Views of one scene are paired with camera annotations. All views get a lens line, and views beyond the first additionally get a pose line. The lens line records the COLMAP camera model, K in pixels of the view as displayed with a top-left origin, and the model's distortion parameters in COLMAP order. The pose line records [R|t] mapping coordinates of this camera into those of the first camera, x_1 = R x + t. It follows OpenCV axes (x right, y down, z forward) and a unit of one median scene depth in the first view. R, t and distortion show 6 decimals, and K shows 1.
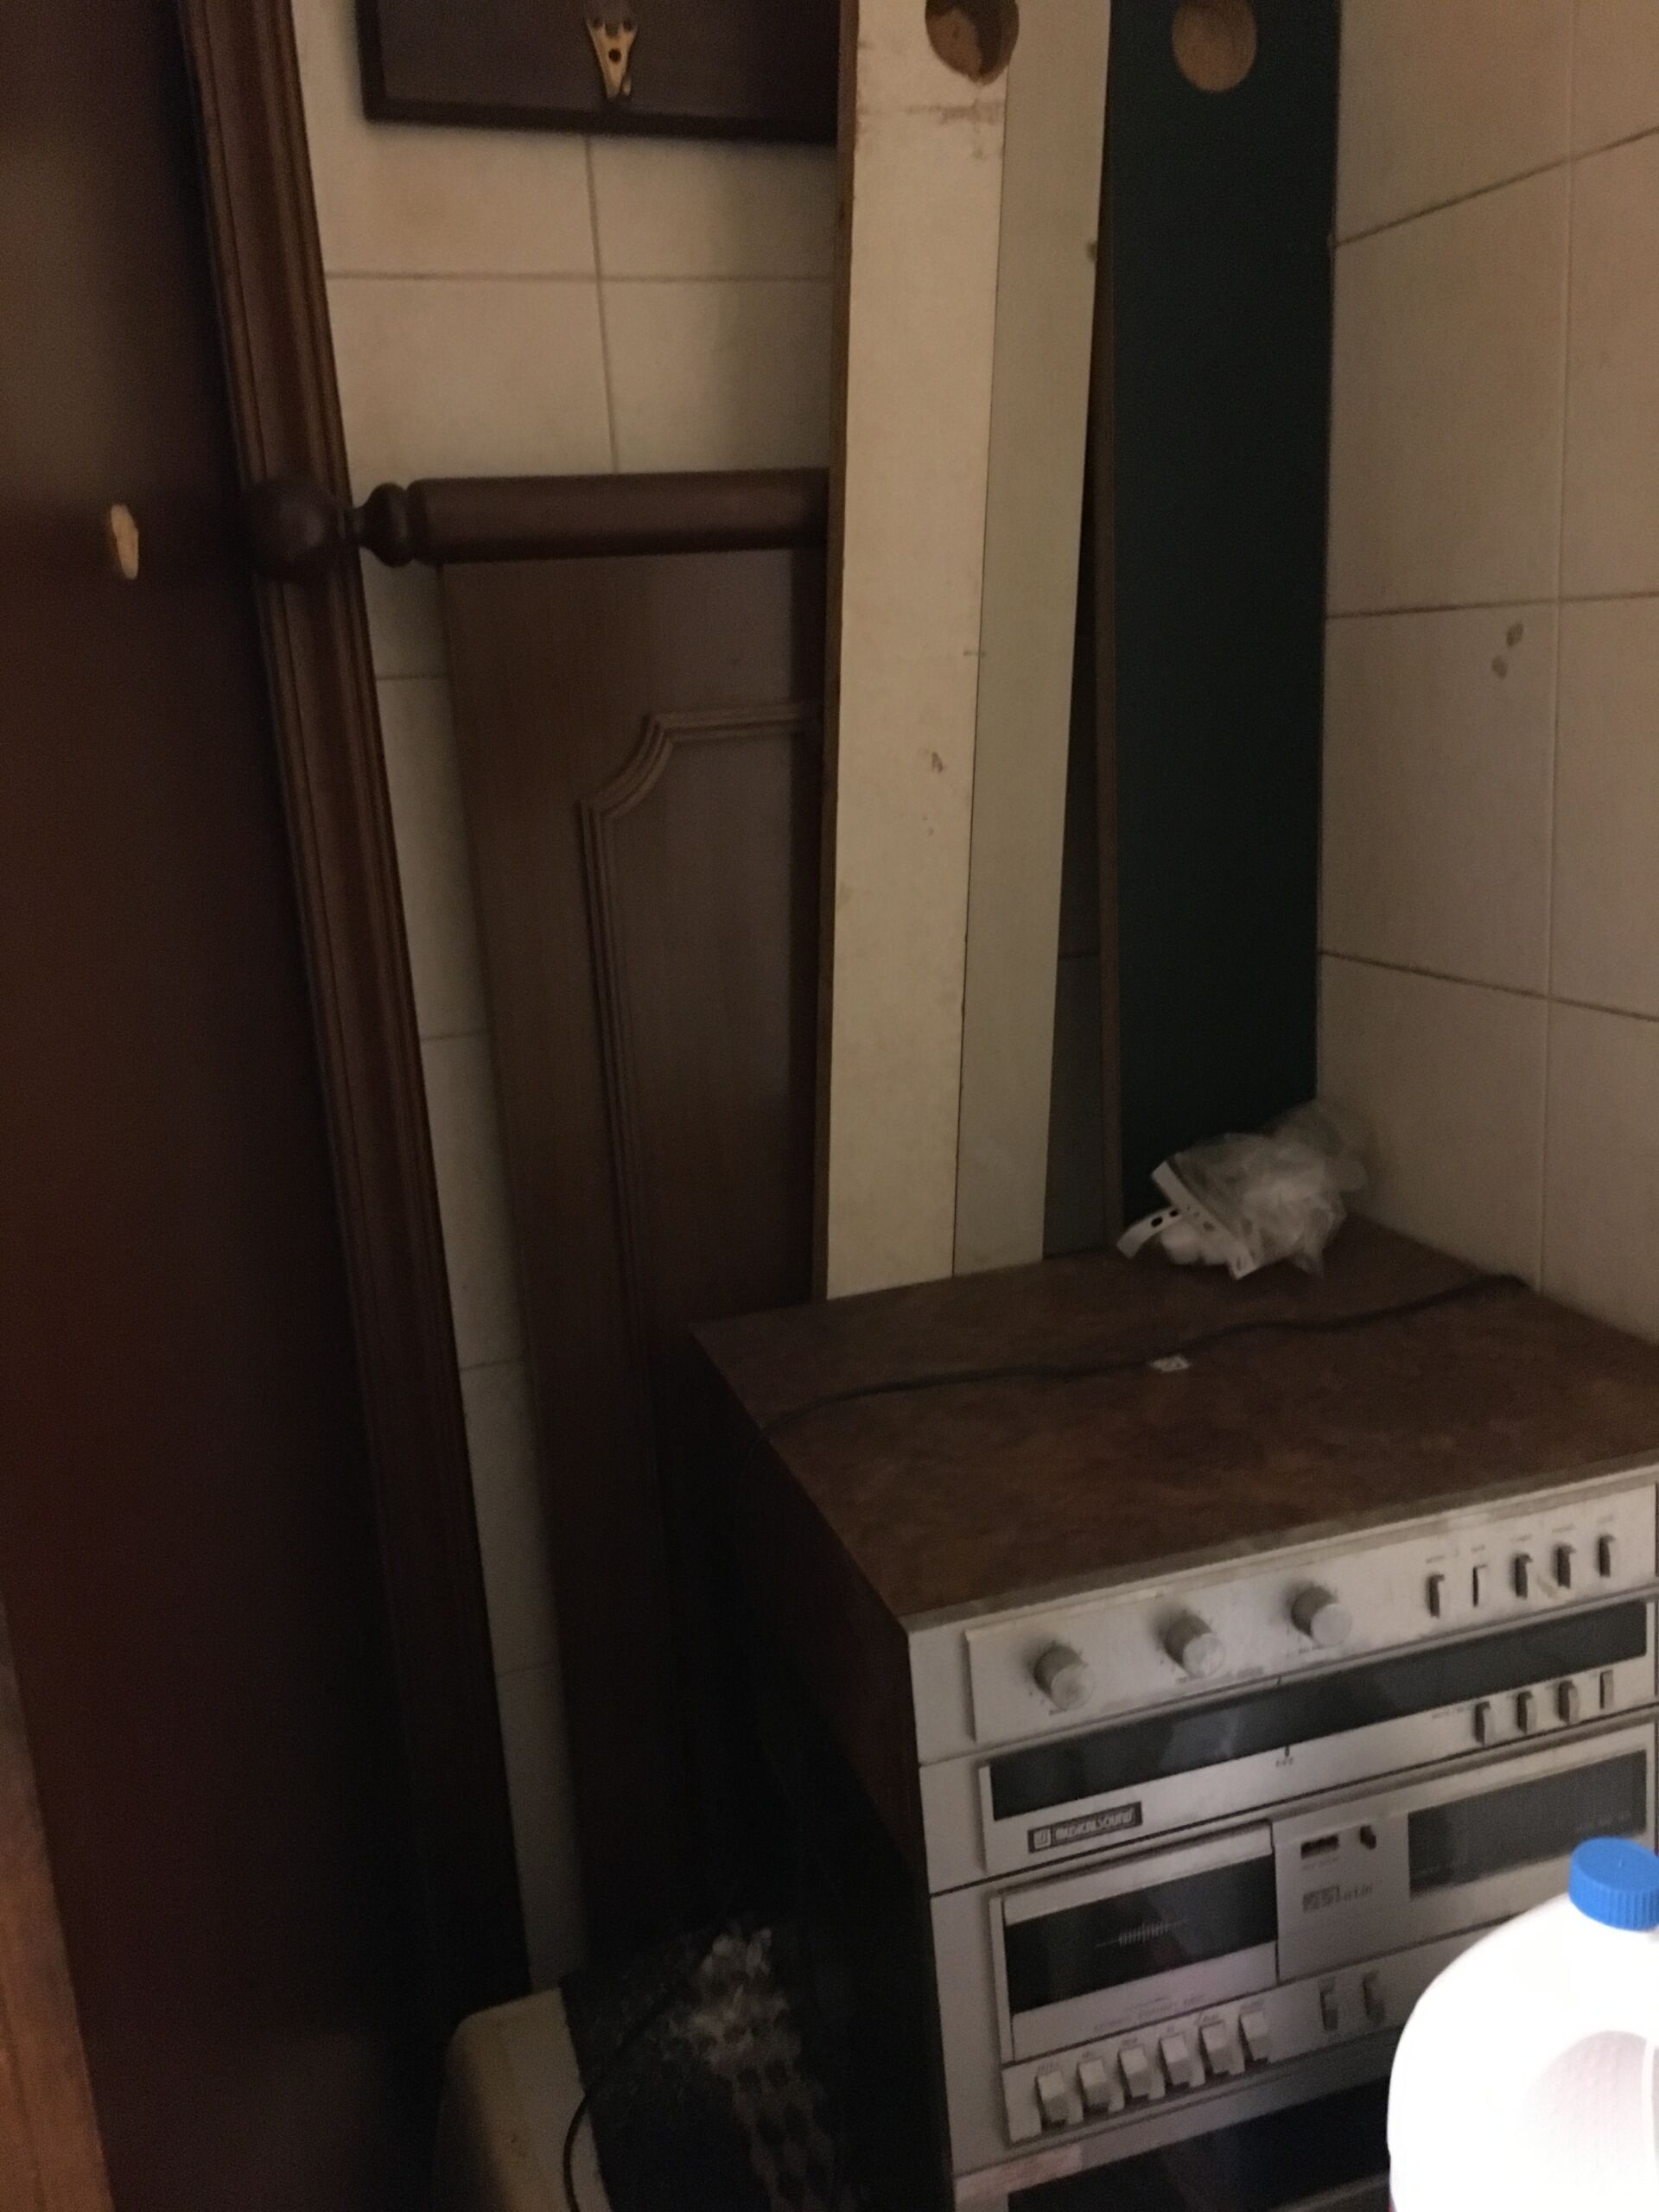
lens RADIAL K [[1882.5, 0, 852.3], [0, 1882.5, 1092.3], [0, 0, 1]] dist [0.067476, -0.080854]
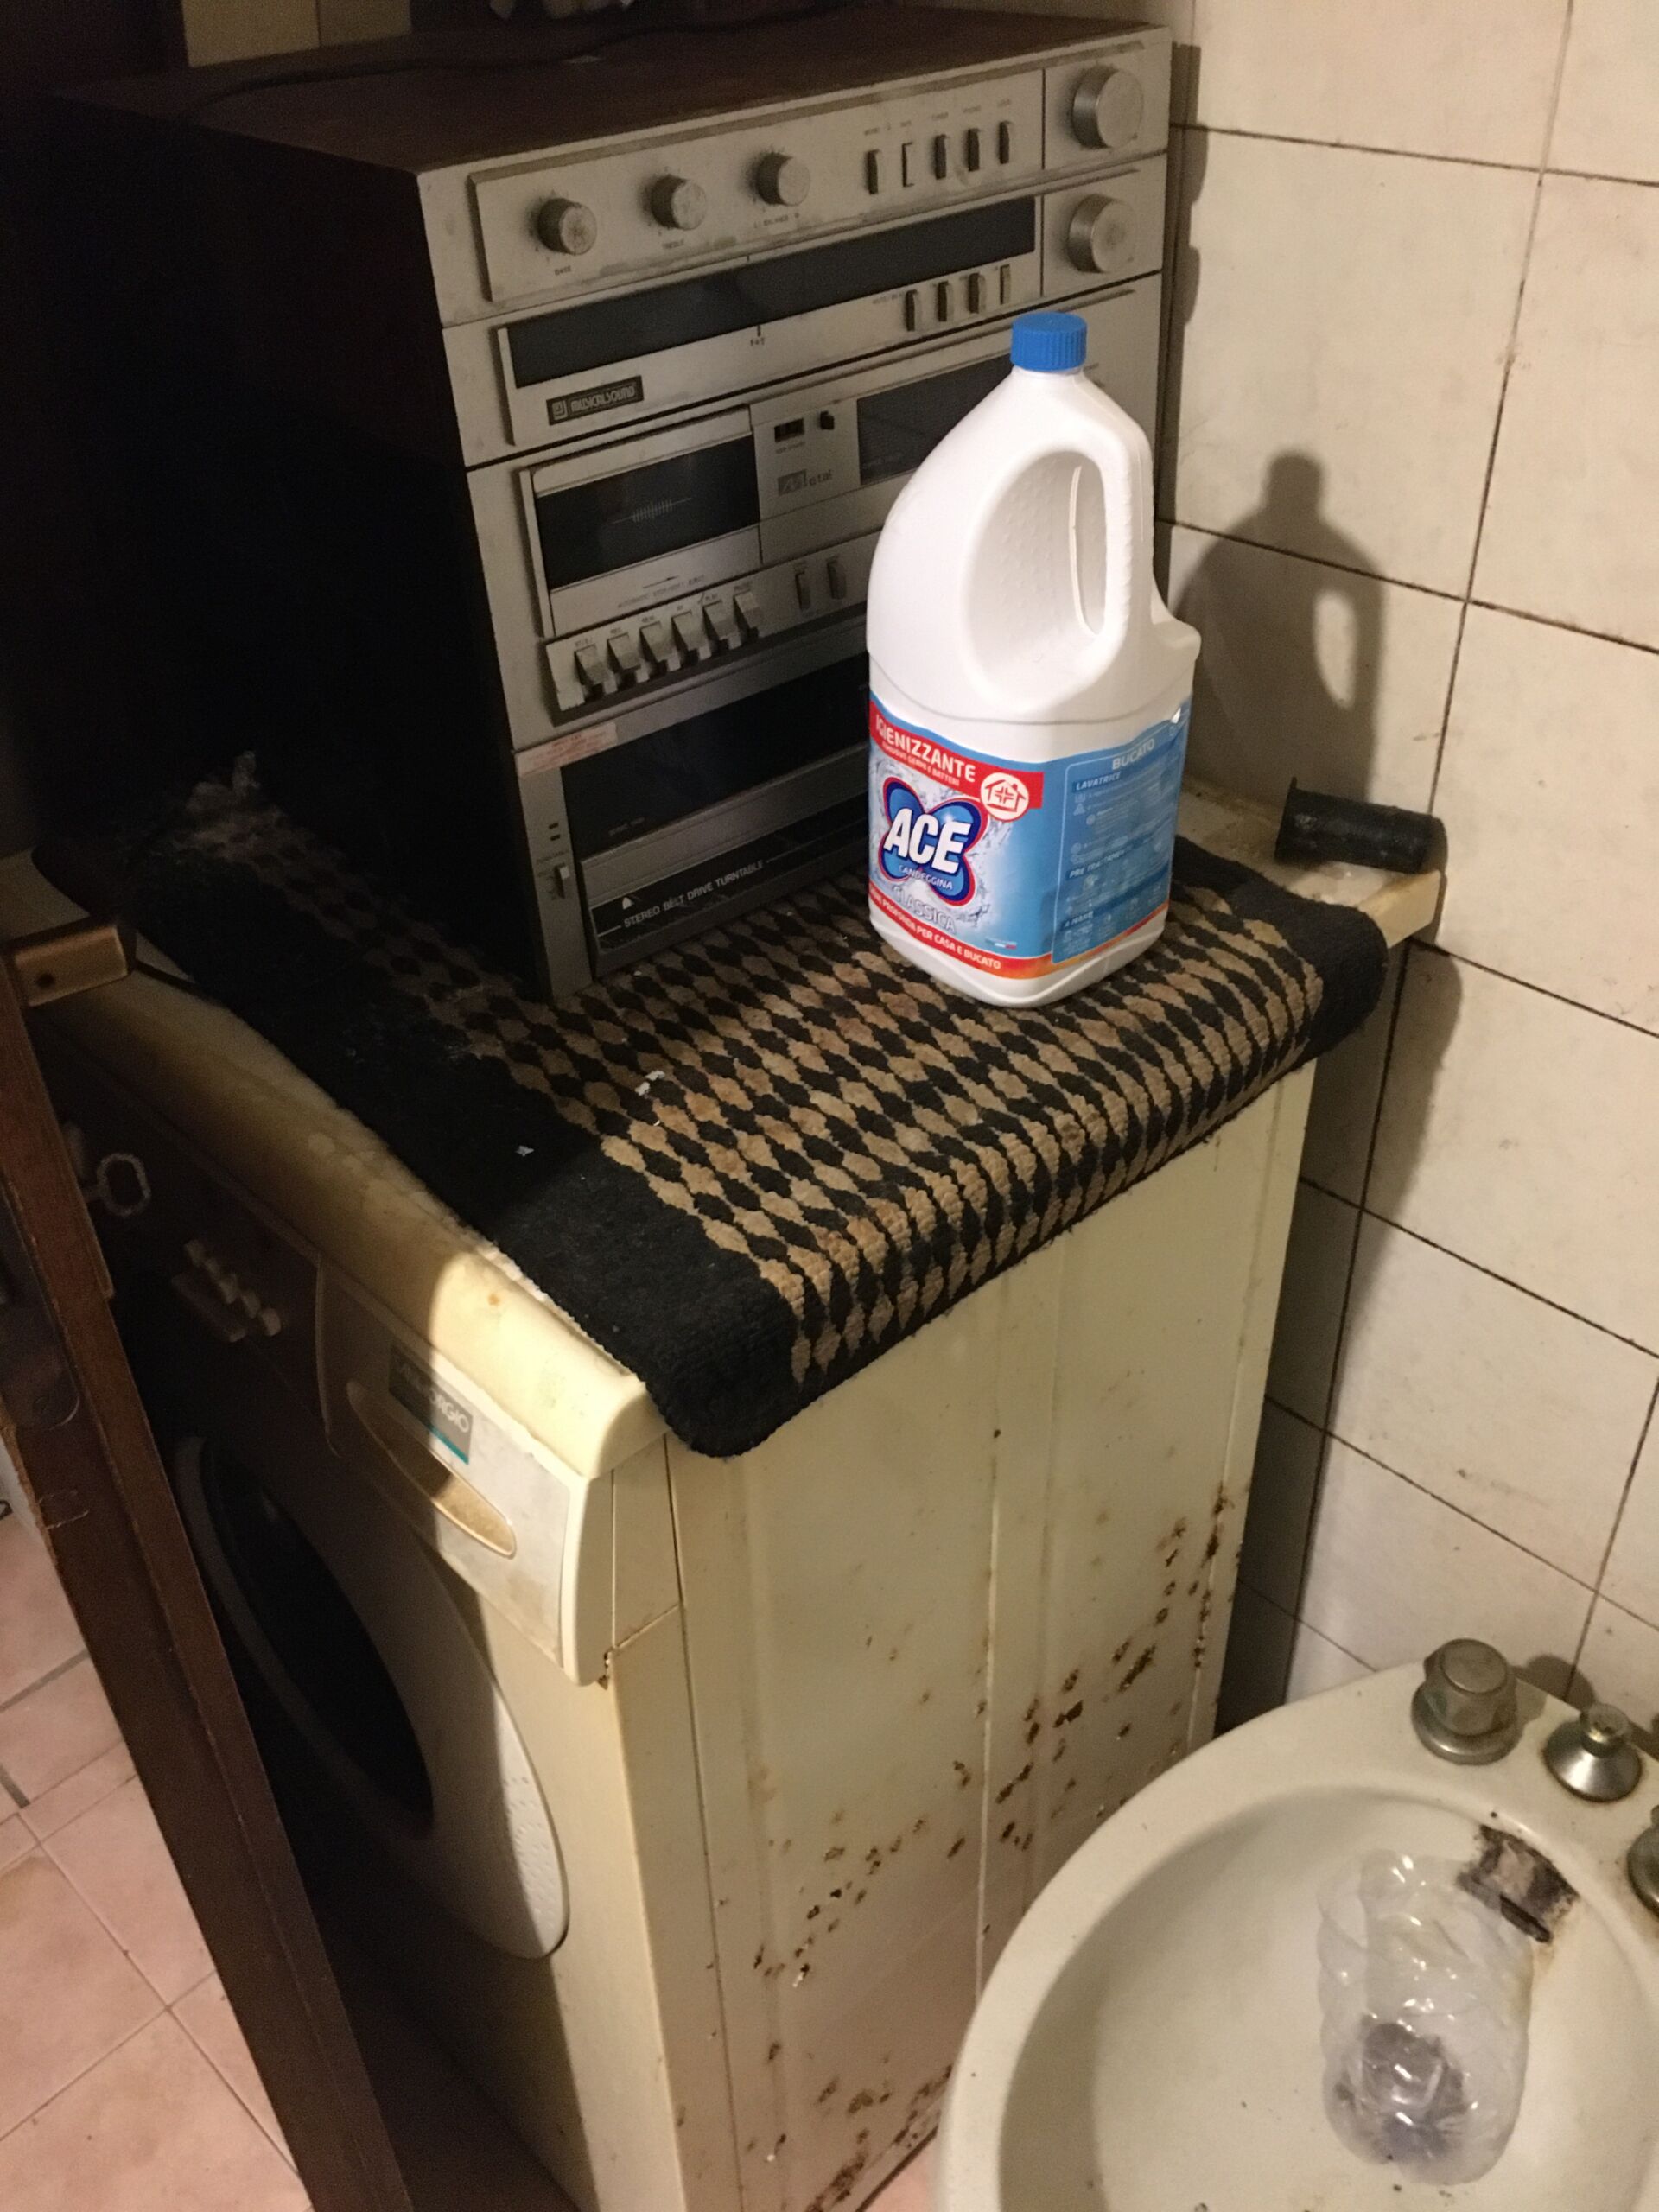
lens RADIAL K [[1882.5, 0, 821.5], [0, 1882.5, 1119.1], [0, 0, 1]] dist [0.067476, -0.080854]
pose [[0.923295, -0.199072, 0.328475, -0.189467], [0.065377, 0.924176, 0.376331, 0.353767], [-0.378486, -0.325990, 0.866302, -0.117840]]
